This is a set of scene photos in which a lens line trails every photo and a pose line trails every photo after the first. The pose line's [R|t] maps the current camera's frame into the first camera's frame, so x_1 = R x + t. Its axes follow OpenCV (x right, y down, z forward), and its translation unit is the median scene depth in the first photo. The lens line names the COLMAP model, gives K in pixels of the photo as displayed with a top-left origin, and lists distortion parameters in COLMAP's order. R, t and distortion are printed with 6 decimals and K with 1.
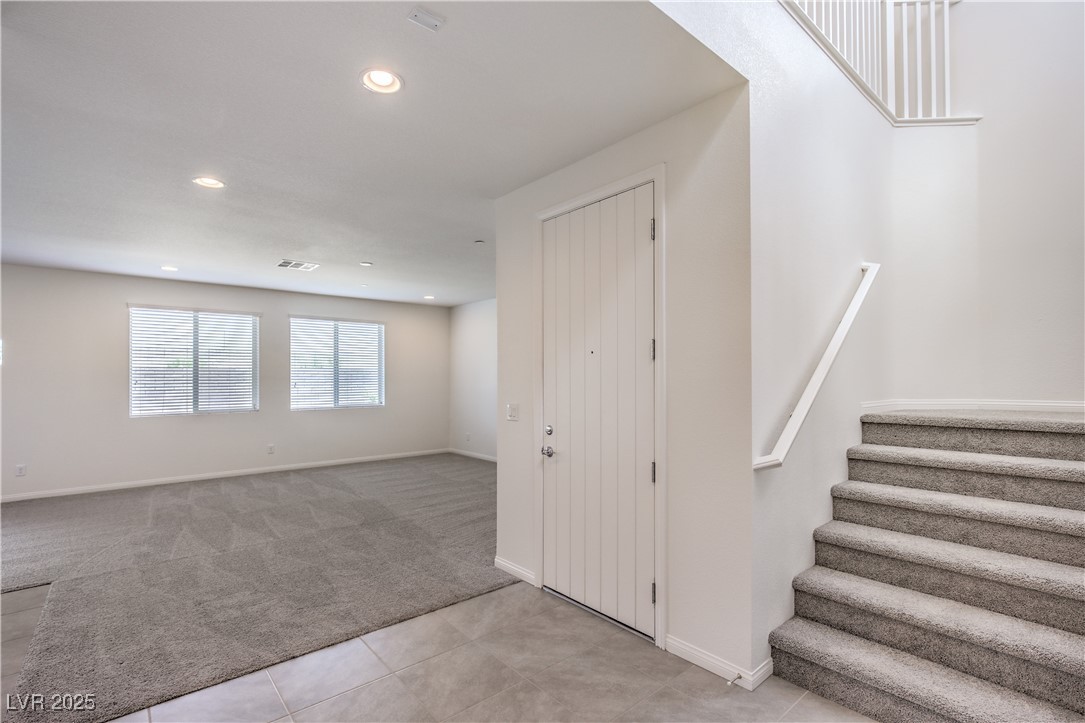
lens RADIAL K [[497.0, 0, 544.2], [0, 497.0, 368.0], [0, 0, 1]] dist [-0.022756, 0.008203]
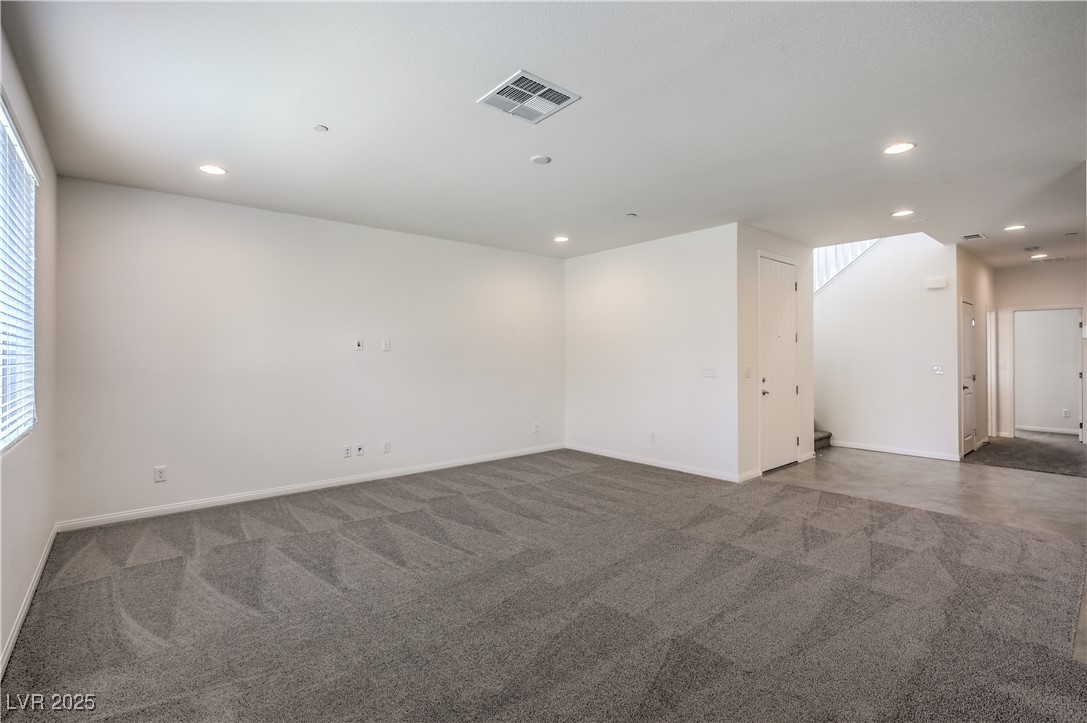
lens RADIAL K [[503.4, 0, 531.9], [0, 503.4, 353.1], [0, 0, 1]] dist [-0.037240, 0.012222]
pose [[0.023898, 0.012328, 0.999638, -2.093451], [-0.013200, 0.999841, -0.012015, 0.076974], [-0.999627, -0.012908, 0.024057, 2.124469]]
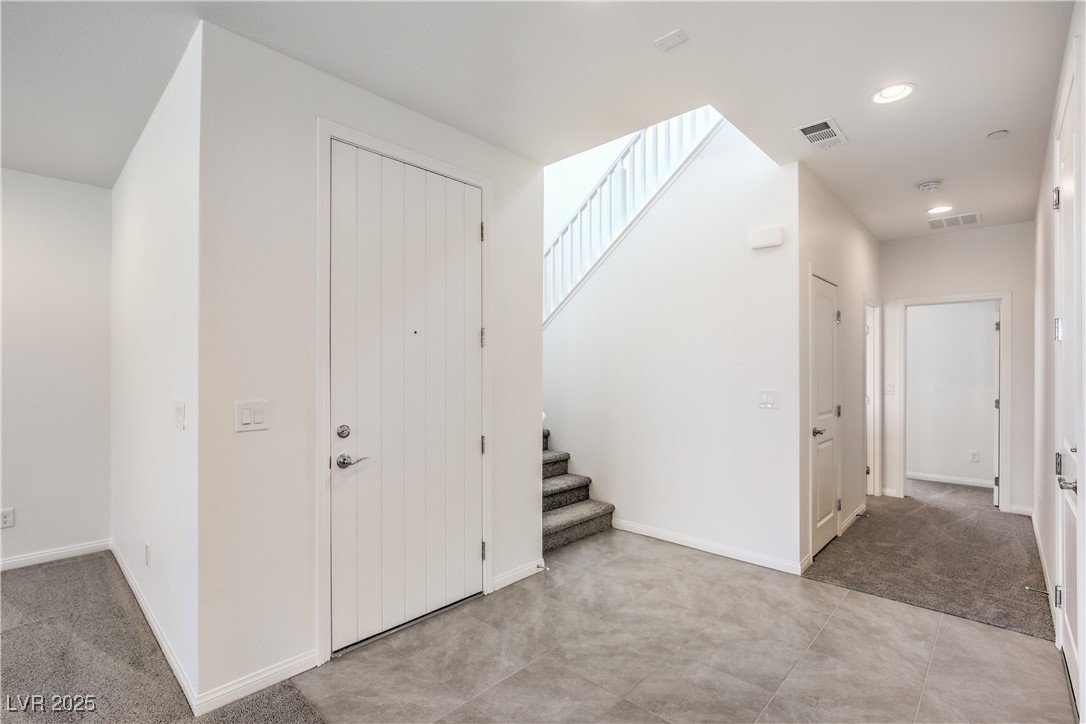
lens RADIAL K [[497.5, 0, 544.7], [0, 497.5, 368.5], [0, 0, 1]] dist [-0.022756, 0.008203]
pose [[-0.102283, 0.008591, 0.994718, -0.896690], [-0.015375, 0.999830, -0.010217, 0.043179], [-0.994636, -0.016339, -0.102134, 0.946484]]
